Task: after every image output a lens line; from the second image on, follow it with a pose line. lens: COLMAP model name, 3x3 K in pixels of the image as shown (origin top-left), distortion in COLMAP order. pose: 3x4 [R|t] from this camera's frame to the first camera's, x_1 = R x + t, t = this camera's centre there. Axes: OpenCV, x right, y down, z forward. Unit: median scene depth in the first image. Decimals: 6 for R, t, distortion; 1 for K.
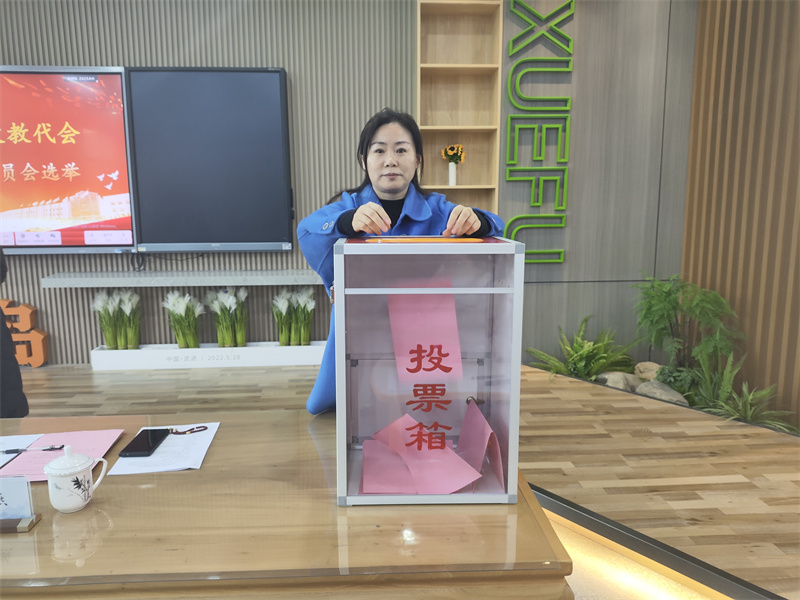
lens RADIAL K [[598.2, 0, 400.0], [0, 598.2, 300.0], [0, 0, 1]] dist [0.088897, -0.139842]
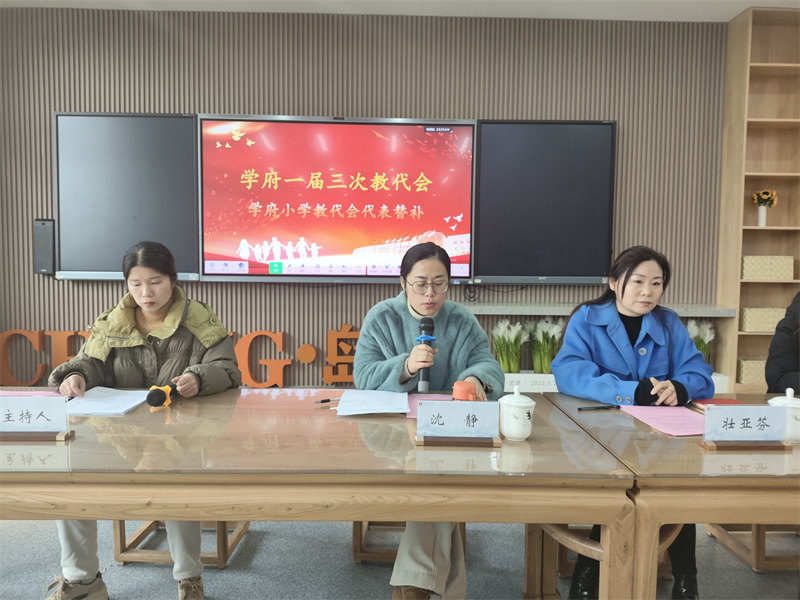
lens RADIAL K [[597.1, 0, 396.2], [0, 597.1, 299.2], [0, 0, 1]] dist [0.071211, -0.106462]
pose [[0.999025, 0.020133, -0.039298, -0.531250], [-0.023828, 0.995102, -0.095934, 0.057420], [0.037174, 0.096777, 0.994612, -0.085524]]
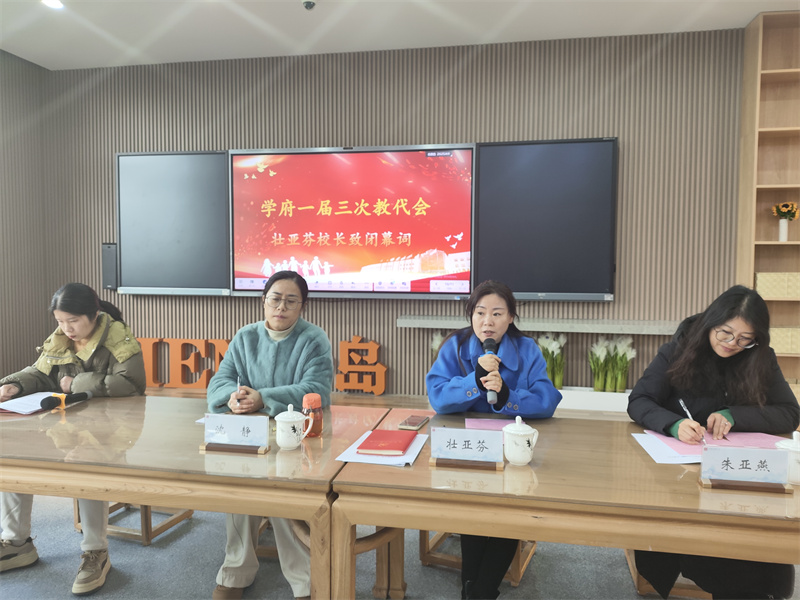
lens RADIAL K [[599.1, 0, 391.9], [0, 599.1, 292.6], [0, 0, 1]] dist [0.095083, -0.146860]
pose [[0.968268, 0.023269, -0.248829, -0.299899], [-0.050386, 0.993387, -0.103170, 0.033796], [0.244783, 0.112434, 0.963037, -0.136326]]
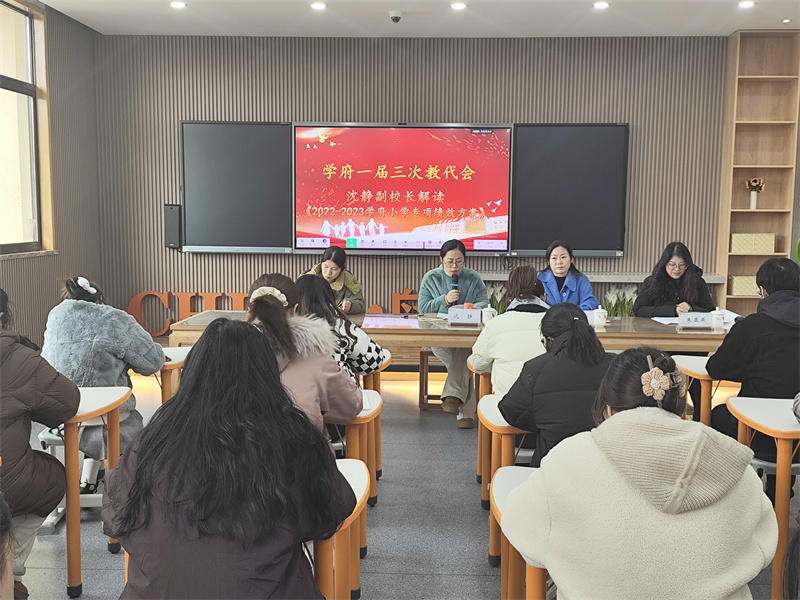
lens RADIAL K [[842.5, 0, 400.0], [0, 842.5, 300.0], [0, 0, 1]] dist [0.070932, -0.007820]
pose [[0.993794, 0.026936, -0.107922, -0.472888], [-0.033203, 0.997839, -0.056701, 0.136363], [0.106161, 0.059933, 0.992541, -0.905970]]
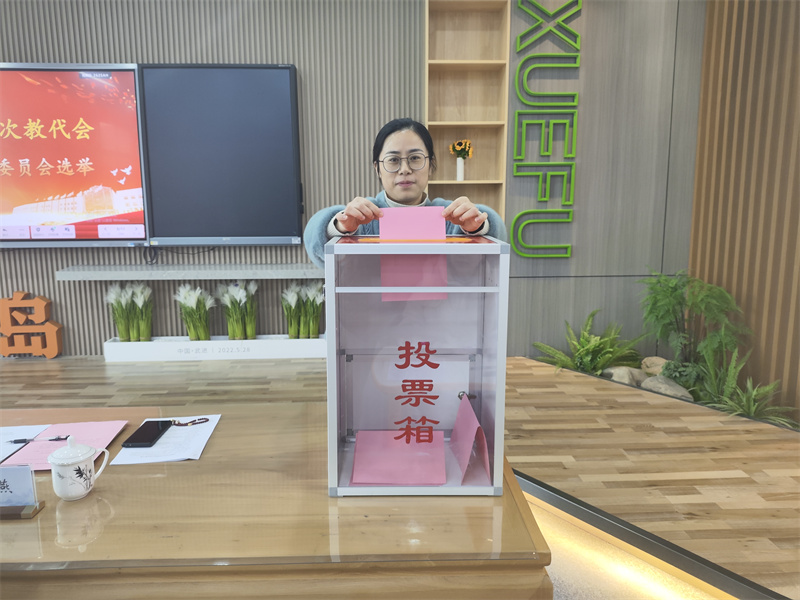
lens RADIAL K [[594.1, 0, 399.5], [0, 594.1, 293.0], [0, 0, 1]] dist [0.093302, -0.147400]
pose [[0.999843, 0.003971, -0.017278, 0.003497], [-0.003980, 0.999992, -0.000521, -0.000874], [0.017276, 0.000590, 0.999851, -0.002946]]
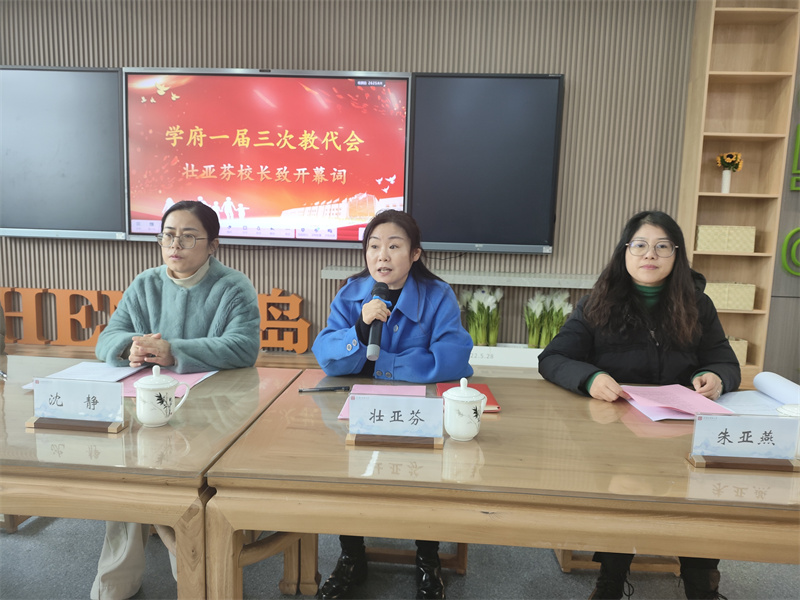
lens RADIAL K [[598.2, 0, 400.0], [0, 598.2, 300.0], [0, 0, 1]] dist [0.088897, -0.139842]
pose [[0.991353, 0.051409, -0.120735, -0.313606], [-0.055523, 0.997977, -0.030956, 0.041173], [0.118899, 0.037391, 0.992202, -0.030001]]
